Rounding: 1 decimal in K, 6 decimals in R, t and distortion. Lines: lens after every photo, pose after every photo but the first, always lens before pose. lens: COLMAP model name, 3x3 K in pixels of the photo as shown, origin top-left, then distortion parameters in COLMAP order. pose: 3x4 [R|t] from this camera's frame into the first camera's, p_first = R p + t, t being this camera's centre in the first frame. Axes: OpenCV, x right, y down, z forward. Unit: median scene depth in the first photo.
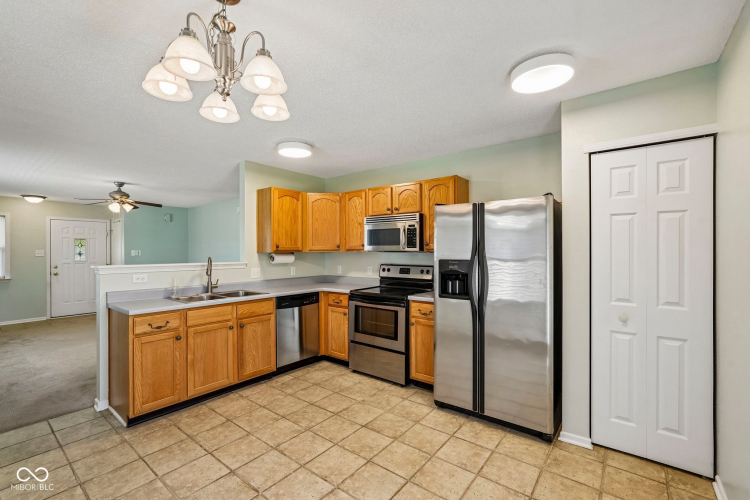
lens RADIAL K [[328.2, 0, 375.0], [0, 328.2, 250.0], [0, 0, 1]] dist [-0.017258, 0.009017]
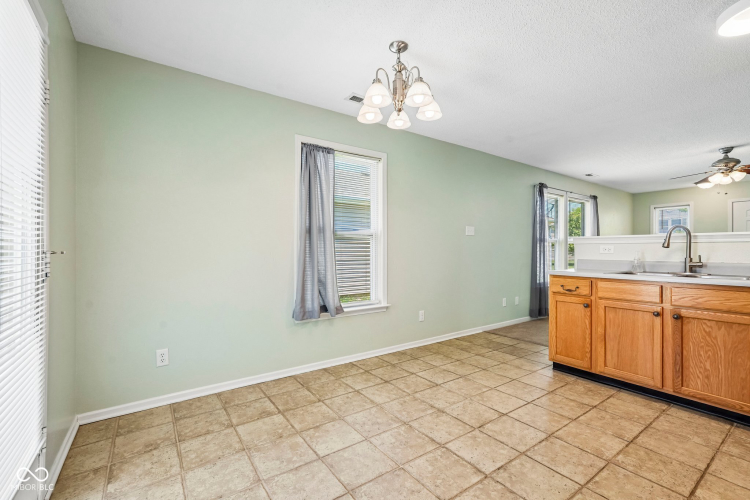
lens RADIAL K [[328.2, 0, 375.0], [0, 328.2, 250.0], [0, 0, 1]] dist [-0.017258, 0.009017]
pose [[-0.287279, 0.003918, -0.957839, 0.465854], [0.004378, 0.999987, 0.002777, 0.081430], [0.957837, -0.003396, -0.287292, 0.578095]]
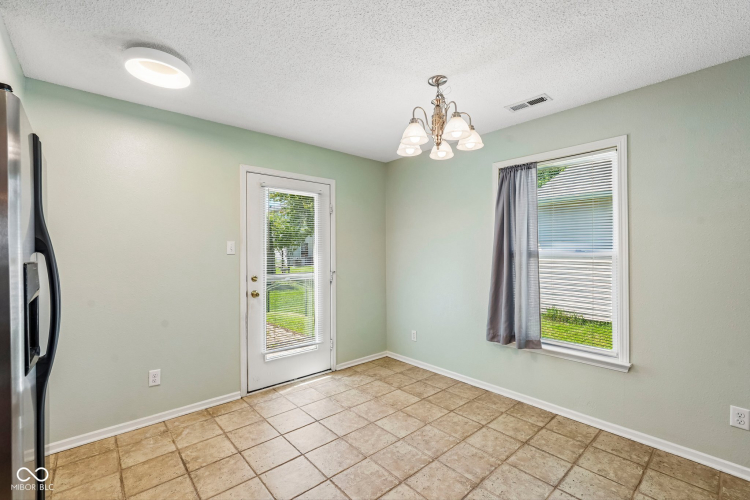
lens RADIAL K [[328.2, 0, 375.0], [0, 328.2, 250.0], [0, 0, 1]] dist [-0.017258, 0.009017]
pose [[-0.982766, 0.008244, 0.184670, -0.196094], [0.007142, 0.999952, -0.006634, 0.016115], [-0.184716, -0.005201, -0.982778, 1.121716]]
